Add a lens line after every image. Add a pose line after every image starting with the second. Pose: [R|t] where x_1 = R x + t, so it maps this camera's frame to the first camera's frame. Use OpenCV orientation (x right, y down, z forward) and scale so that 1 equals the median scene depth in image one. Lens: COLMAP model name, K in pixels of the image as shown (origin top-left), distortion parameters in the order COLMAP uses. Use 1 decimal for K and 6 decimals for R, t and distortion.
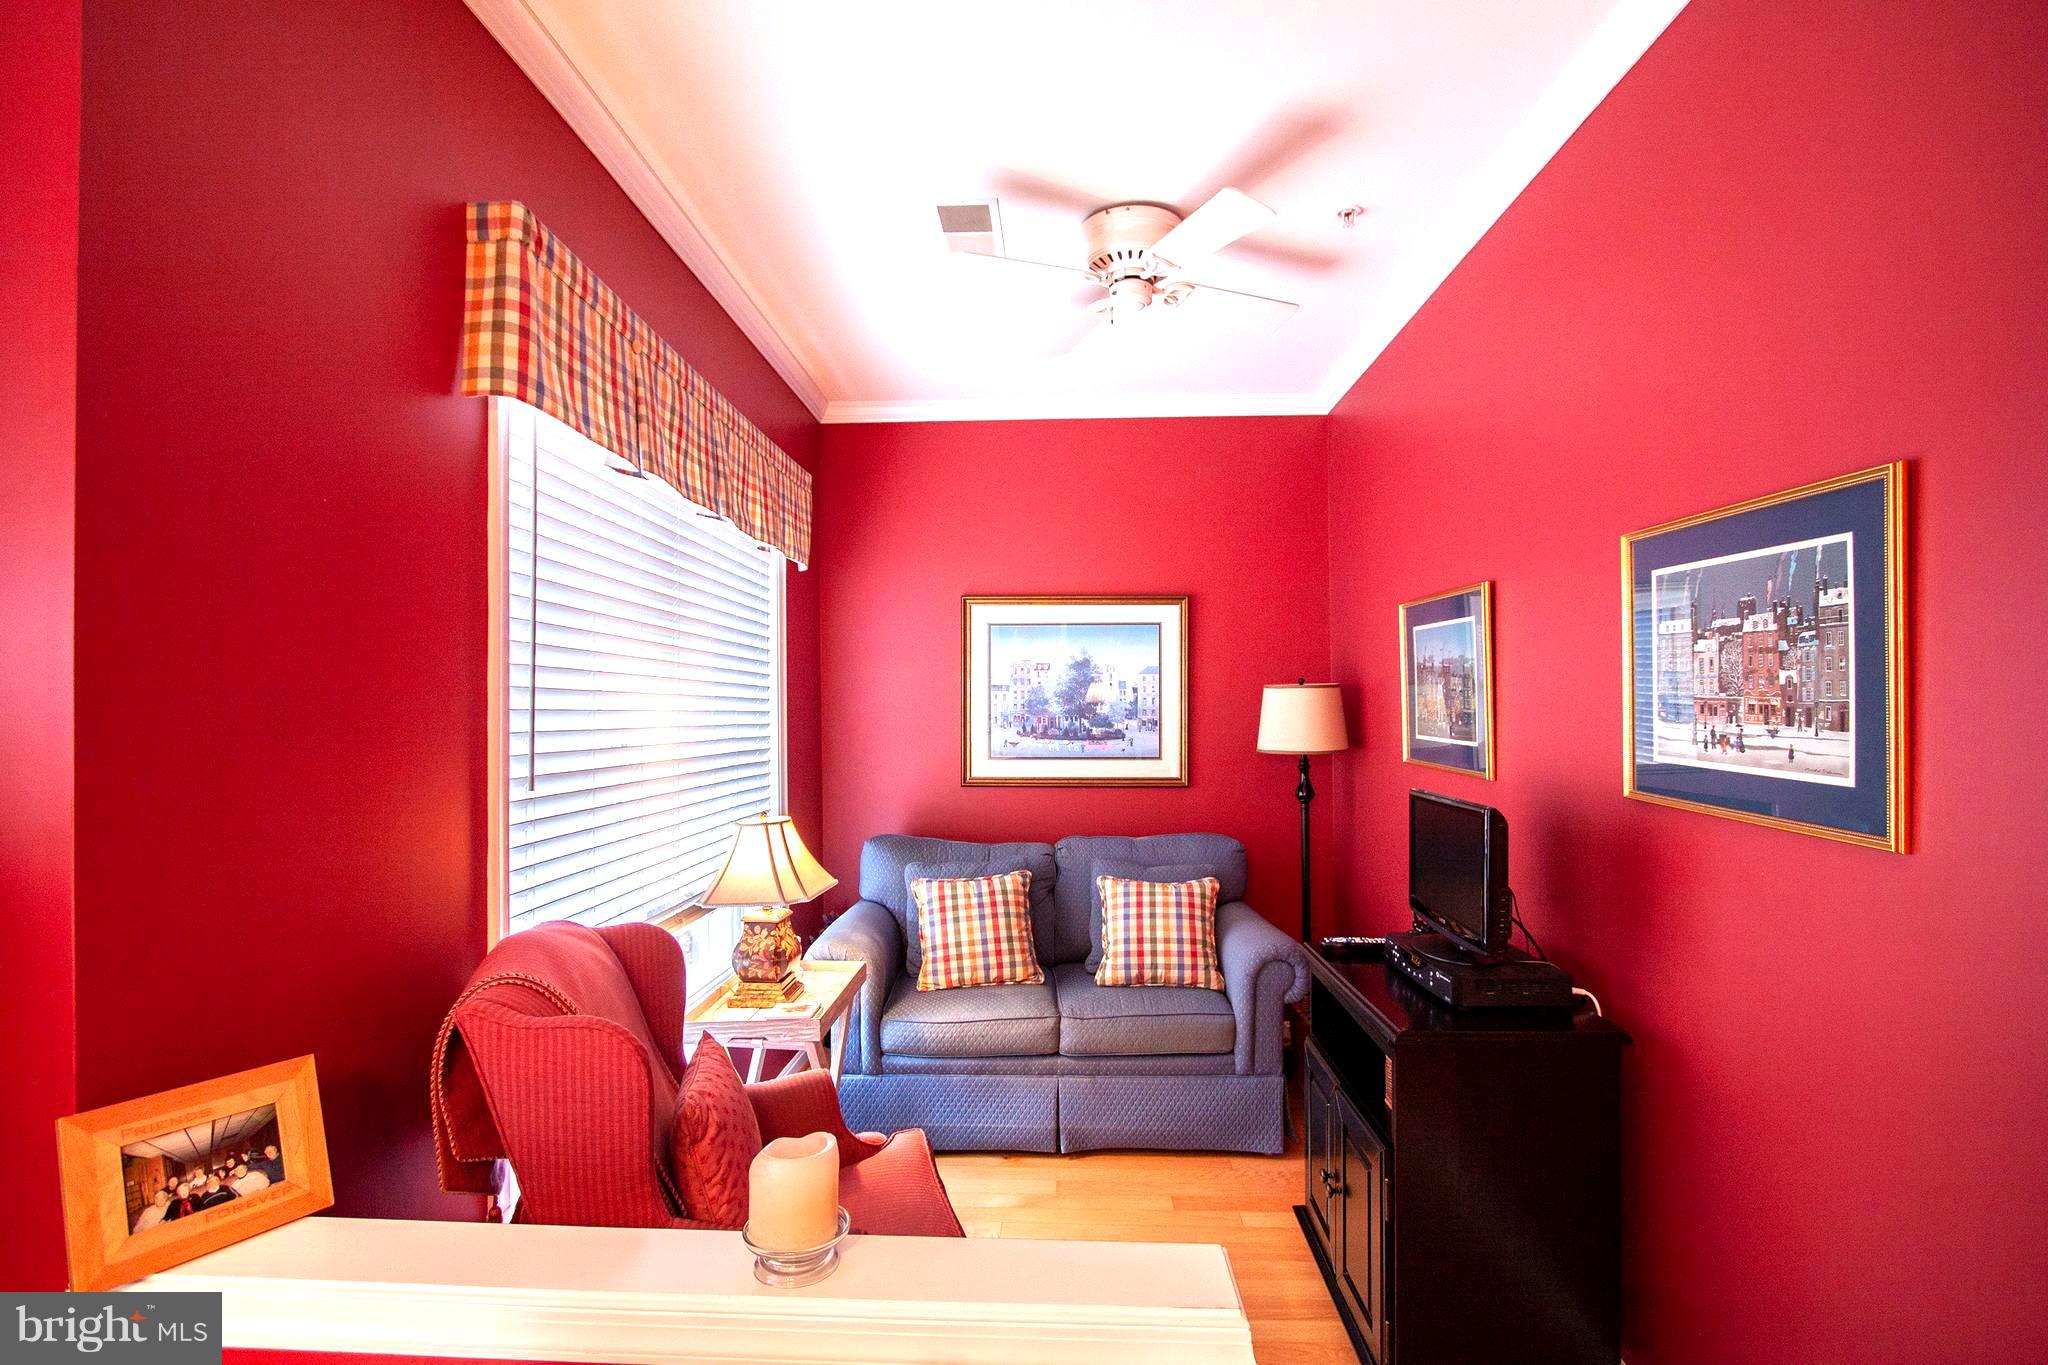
lens RADIAL K [[947.0, 0, 1041.1], [0, 947.0, 711.3], [0, 0, 1]] dist [-0.015797, 0.002151]
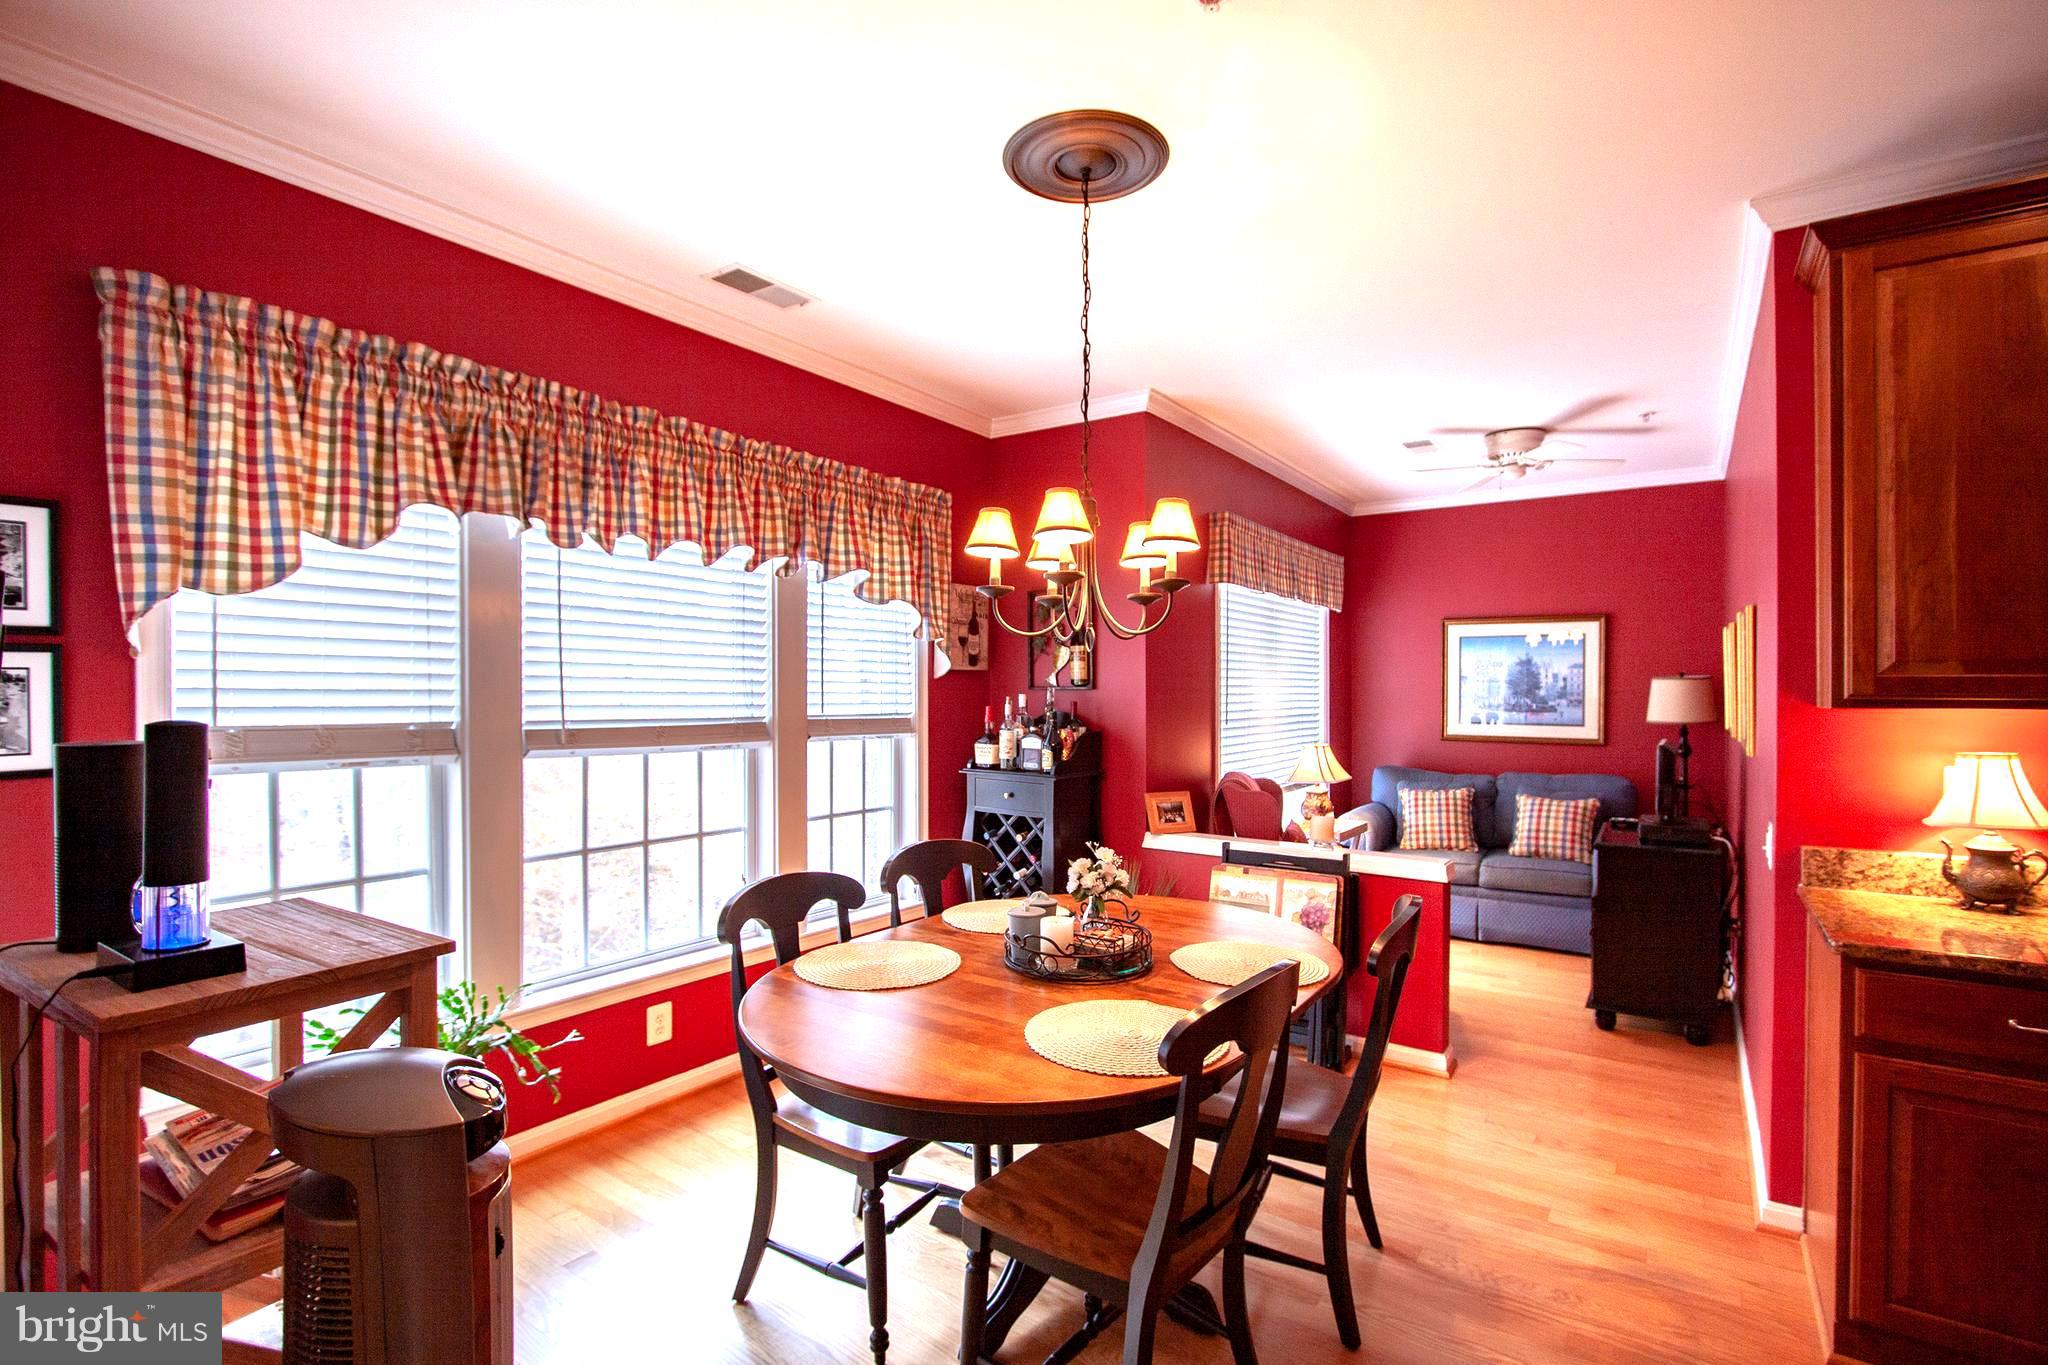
lens RADIAL K [[947.0, 0, 1028.9], [0, 947.0, 690.5], [0, 0, 1]] dist [-0.015797, 0.002151]
pose [[0.835749, 0.007472, -0.549061, 0.264524], [-0.003291, 0.999958, 0.008599, -0.018939], [0.549102, -0.005380, 0.835738, -0.893160]]
